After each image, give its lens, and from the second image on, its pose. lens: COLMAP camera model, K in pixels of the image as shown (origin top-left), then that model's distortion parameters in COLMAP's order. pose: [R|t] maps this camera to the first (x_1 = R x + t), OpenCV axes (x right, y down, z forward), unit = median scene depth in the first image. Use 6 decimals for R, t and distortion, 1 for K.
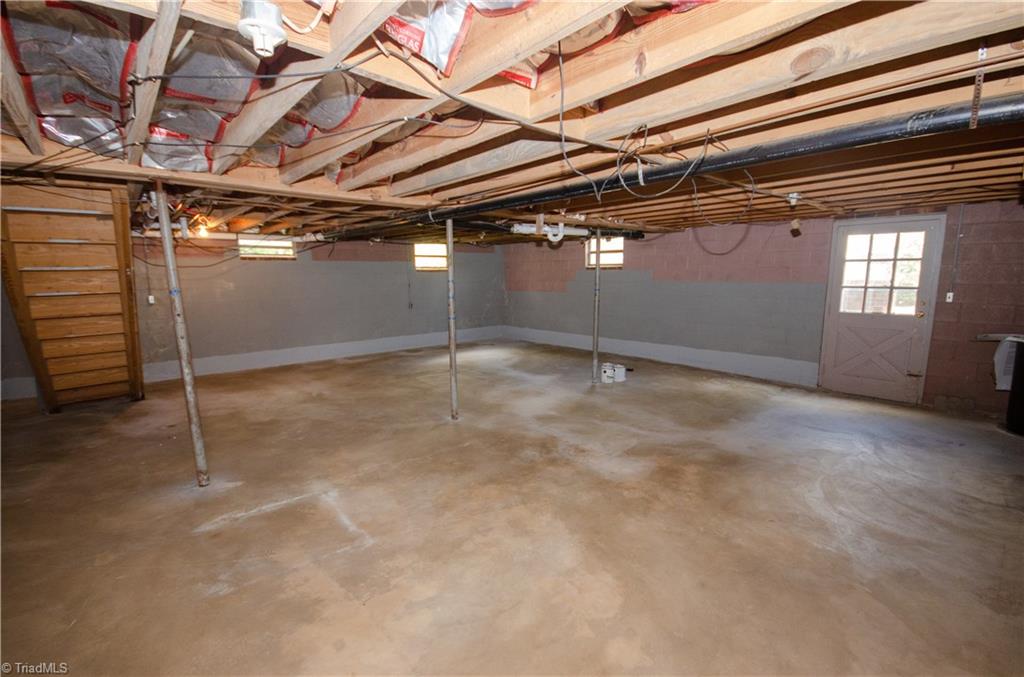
lens RADIAL K [[448.9, 0, 515.6], [0, 448.9, 345.6], [0, 0, 1]] dist [0.002063, -0.005707]
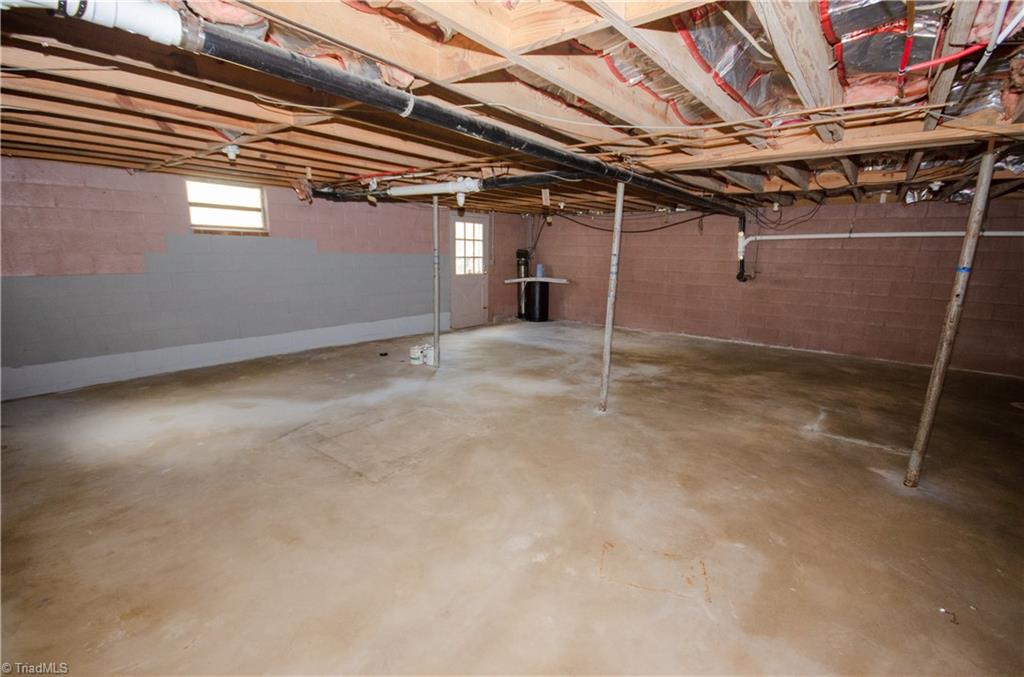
lens RADIAL K [[448.9, 0, 515.6], [0, 448.9, 345.6], [0, 0, 1]] dist [0.002063, -0.005707]
pose [[-0.169222, -0.199534, 0.965168, -0.953195], [0.137055, 0.965013, 0.223531, -0.186568], [-0.976002, 0.170108, -0.135955, 1.285350]]
